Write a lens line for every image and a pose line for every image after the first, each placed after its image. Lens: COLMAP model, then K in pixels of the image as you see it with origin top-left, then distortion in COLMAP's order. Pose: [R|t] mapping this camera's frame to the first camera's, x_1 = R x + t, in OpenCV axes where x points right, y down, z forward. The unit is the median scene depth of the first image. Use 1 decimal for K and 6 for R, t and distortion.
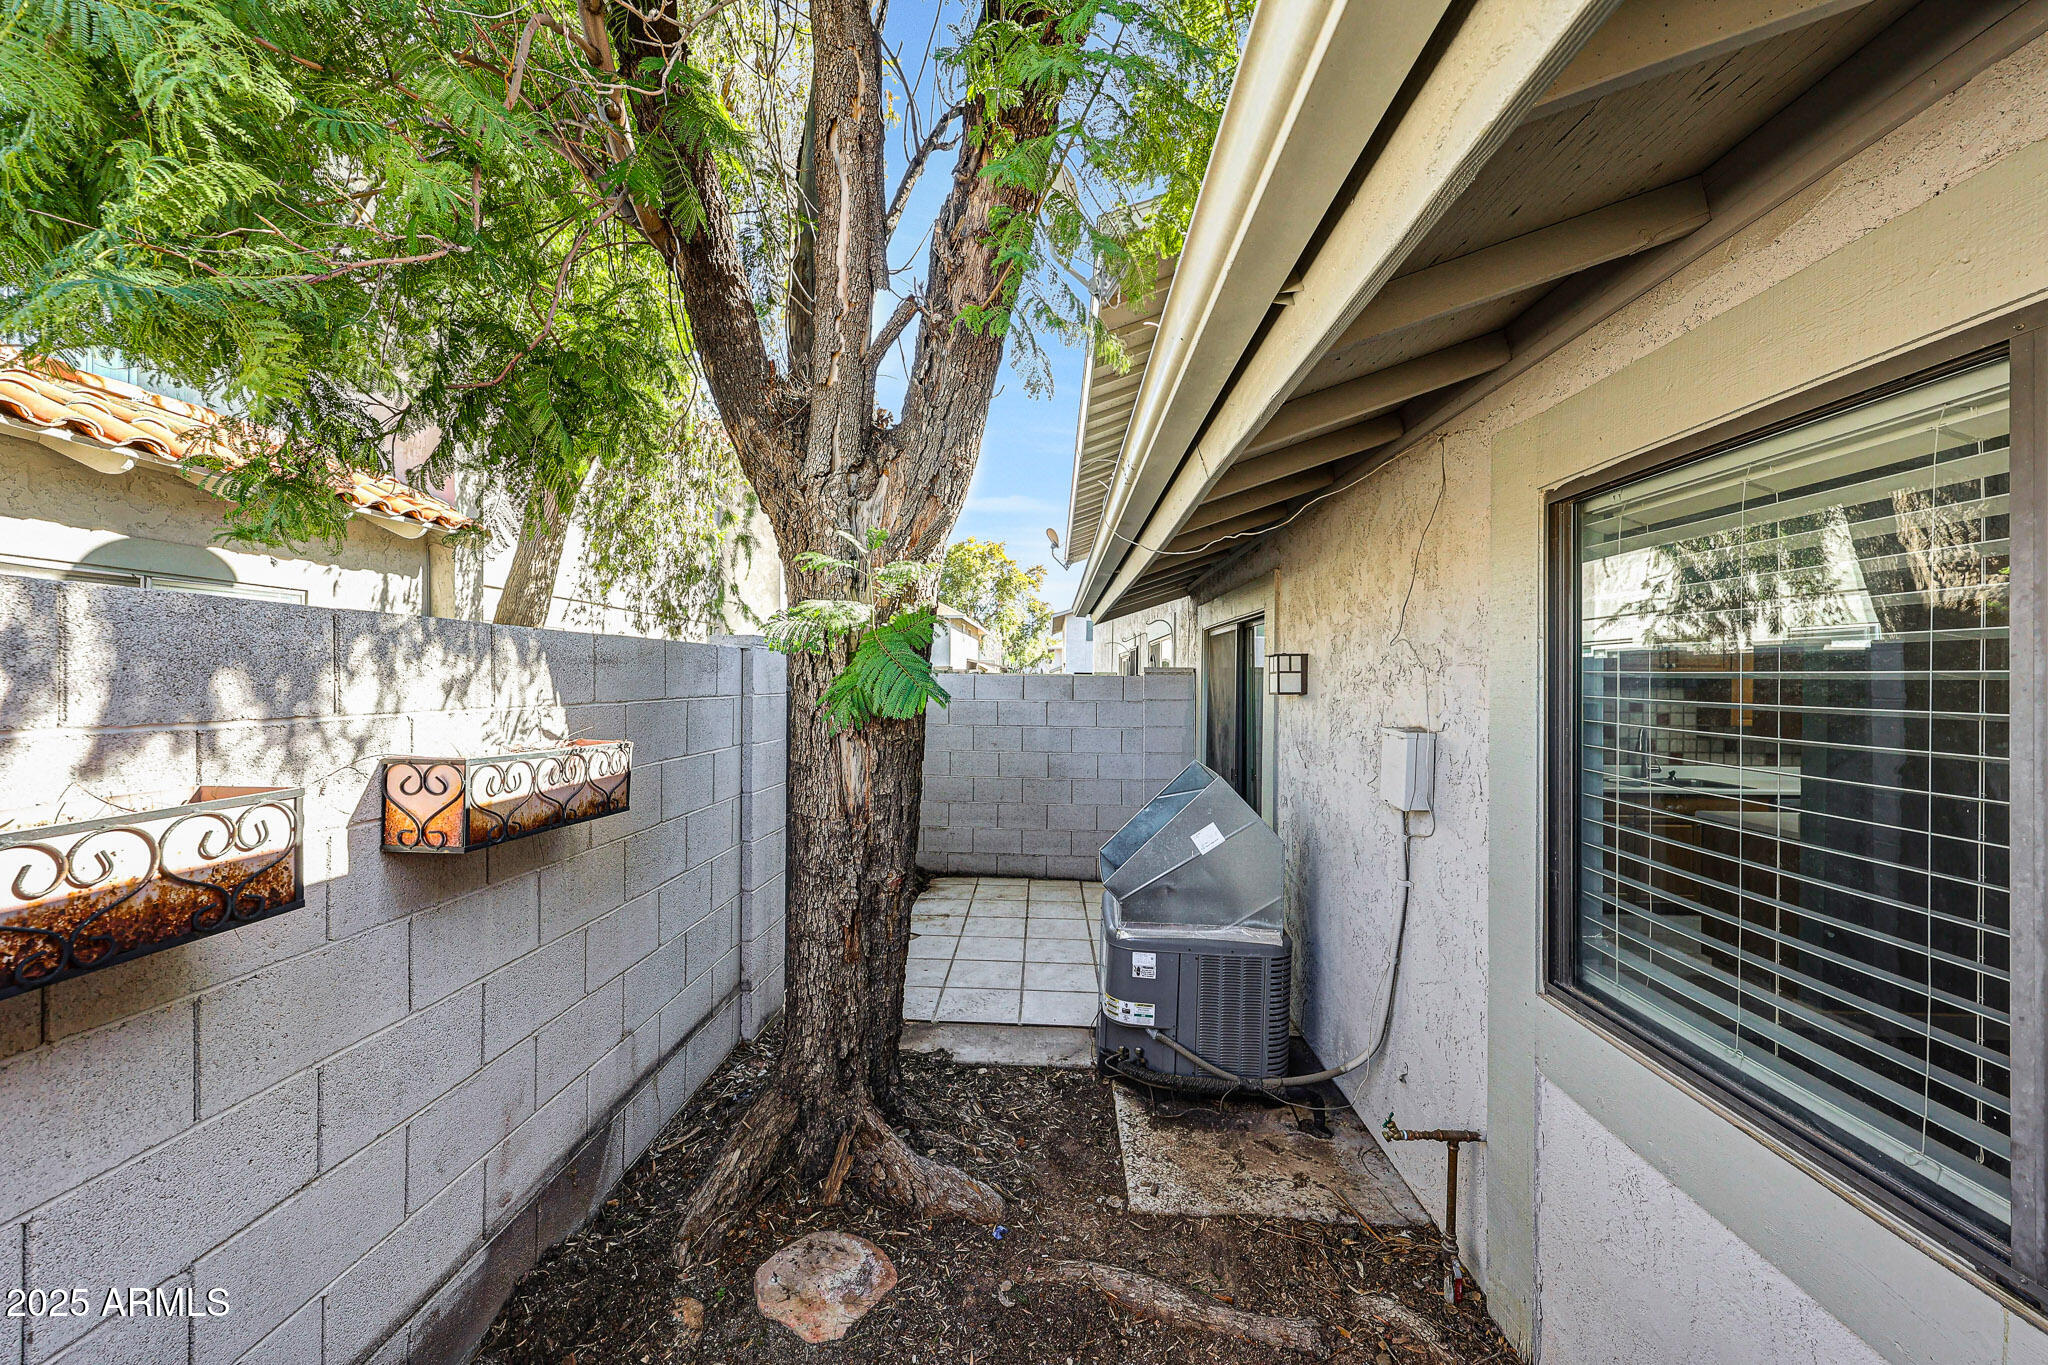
lens RADIAL K [[766.8, 0, 1016.6], [0, 766.8, 676.3], [0, 0, 1]] dist [0.002781, -0.000648]
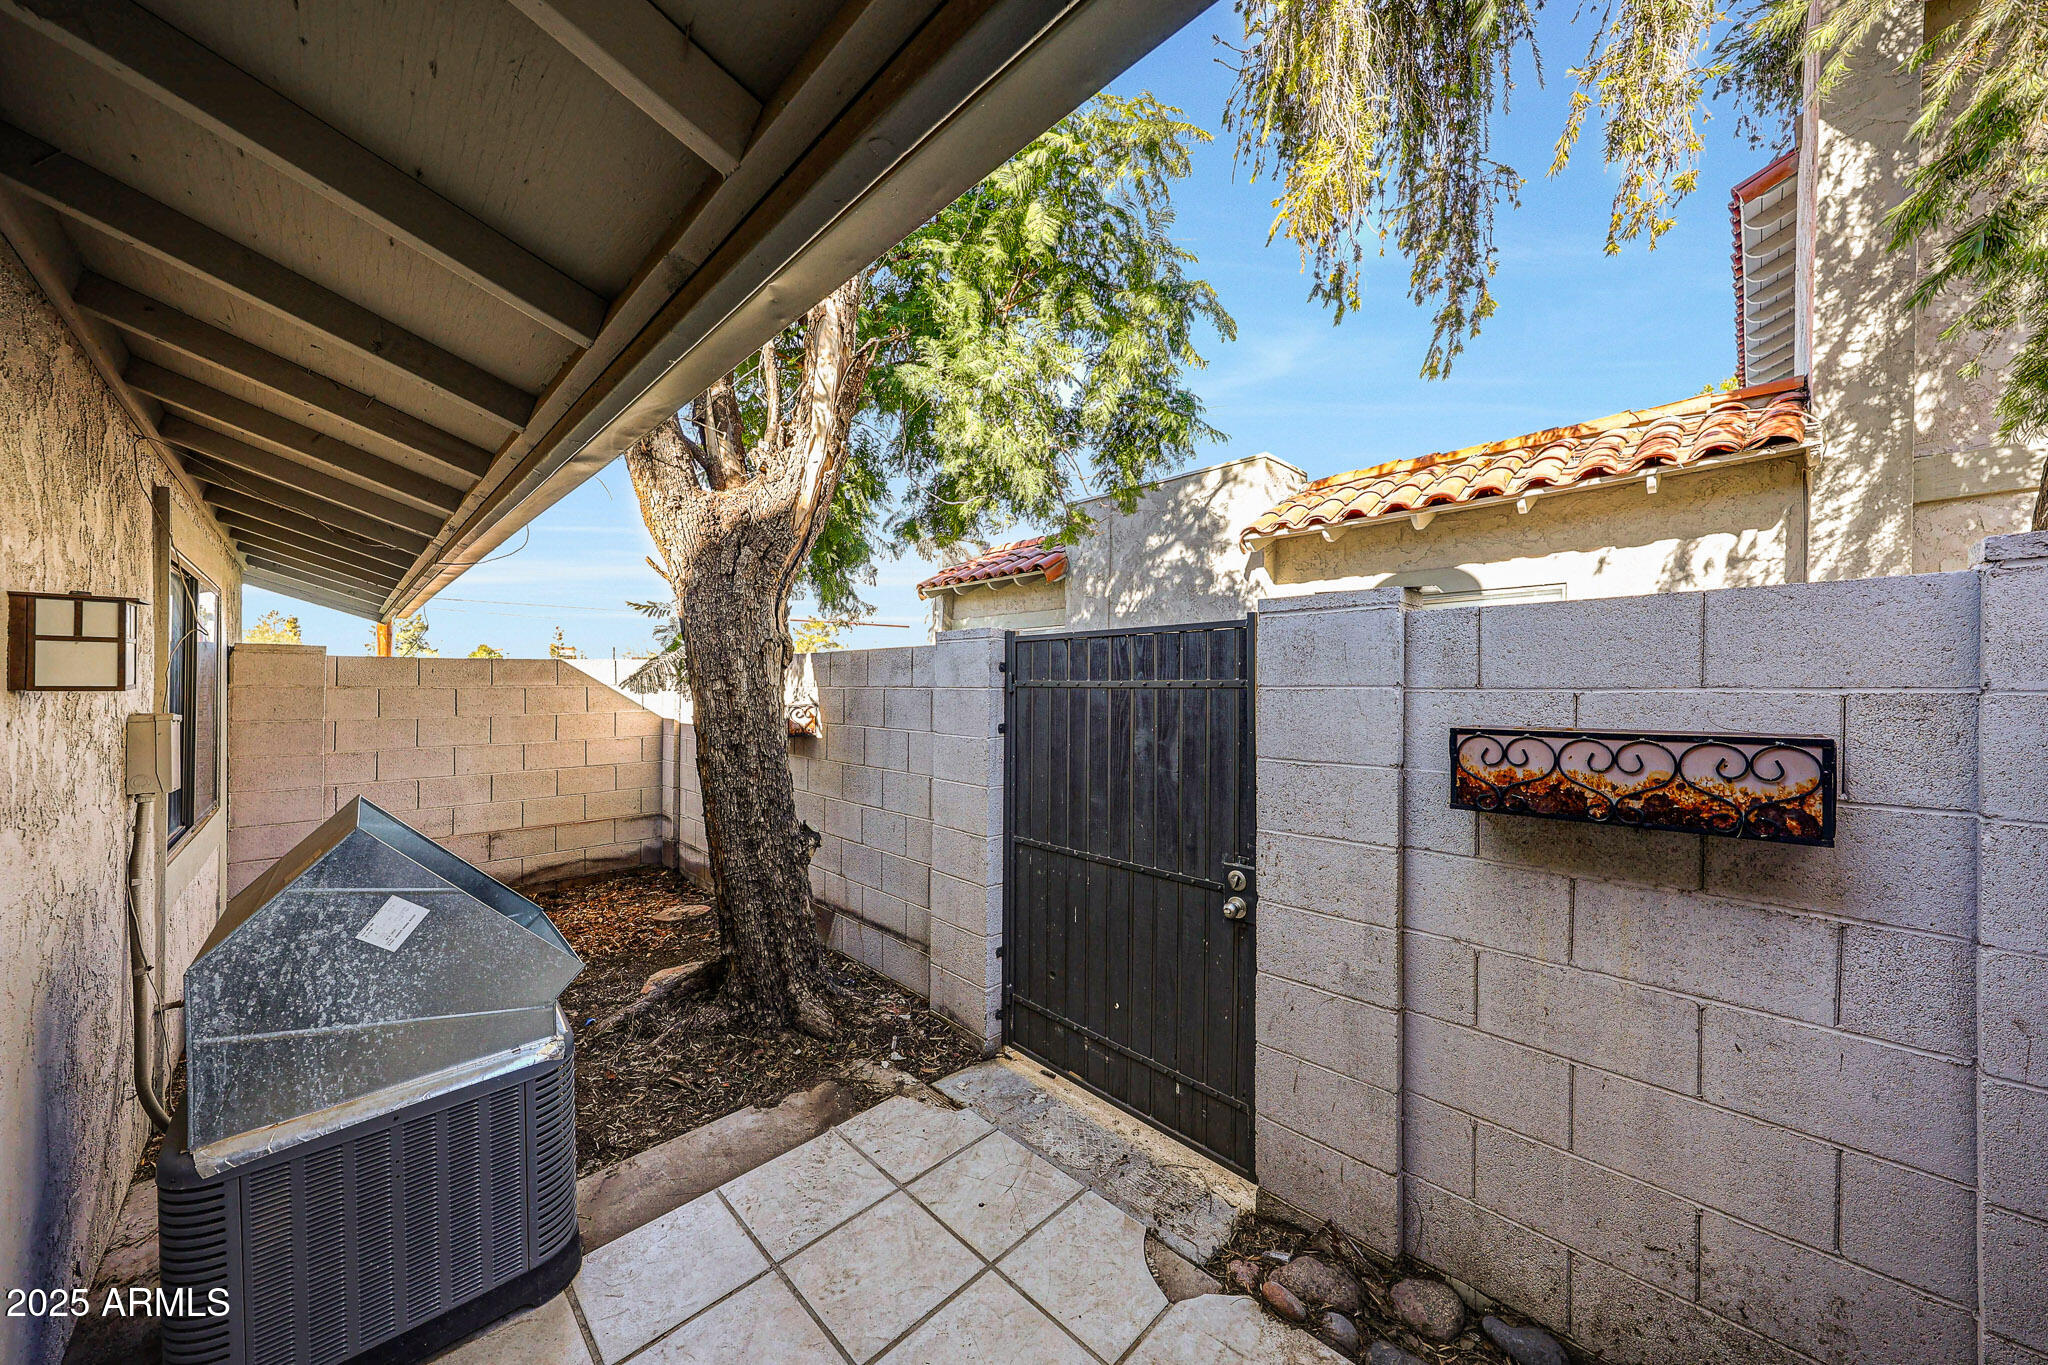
lens RADIAL K [[730.1, 0, 1020.1], [0, 730.1, 679.4], [0, 0, 1]] dist [0.004083, -0.000462]
pose [[-0.689877, -0.009683, -0.723861, 0.302831], [-0.002531, 0.999937, -0.010964, 0.027069], [0.723922, -0.005732, -0.689858, 1.753056]]
